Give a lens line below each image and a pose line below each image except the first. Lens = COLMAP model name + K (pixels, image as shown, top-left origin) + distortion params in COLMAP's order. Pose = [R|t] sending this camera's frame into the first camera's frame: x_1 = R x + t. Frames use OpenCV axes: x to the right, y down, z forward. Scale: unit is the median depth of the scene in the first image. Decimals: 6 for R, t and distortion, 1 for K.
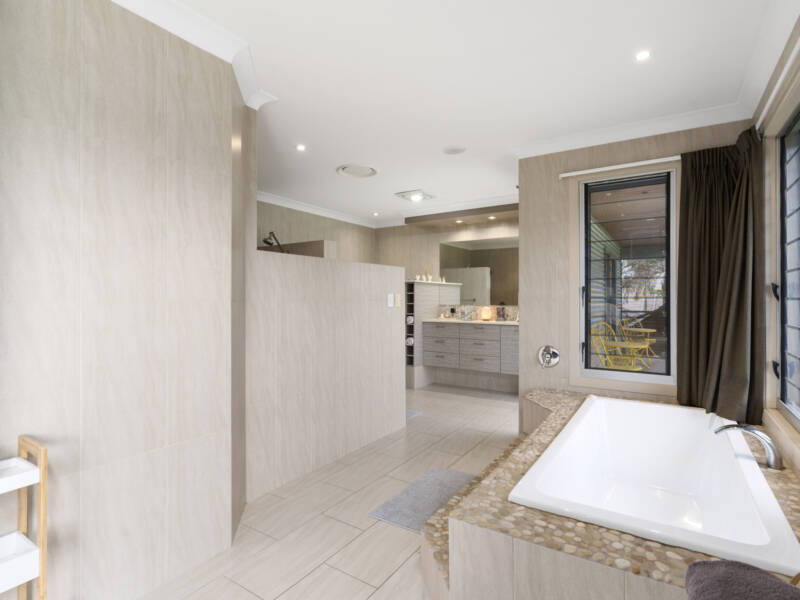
lens RADIAL K [[416.3, 0, 402.4], [0, 416.3, 300.3], [0, 0, 1]] dist [0.000398, -0.000119]
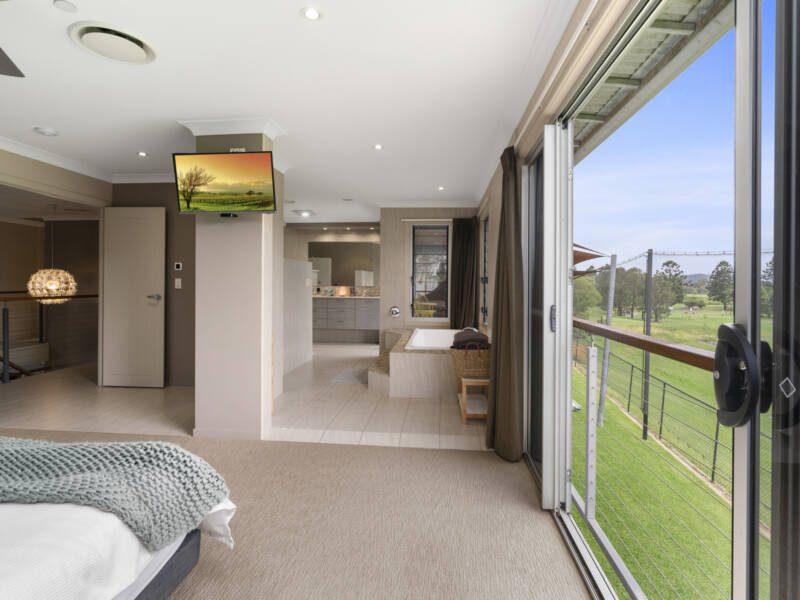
lens RADIAL K [[416.3, 0, 400.0], [0, 416.3, 294.0], [0, 0, 1]] dist [0.000398, -0.000119]
pose [[0.890168, -0.004335, 0.455612, -0.527525], [-0.007952, 0.999655, 0.025047, 0.002764], [-0.455563, -0.025919, 0.889826, -0.760860]]
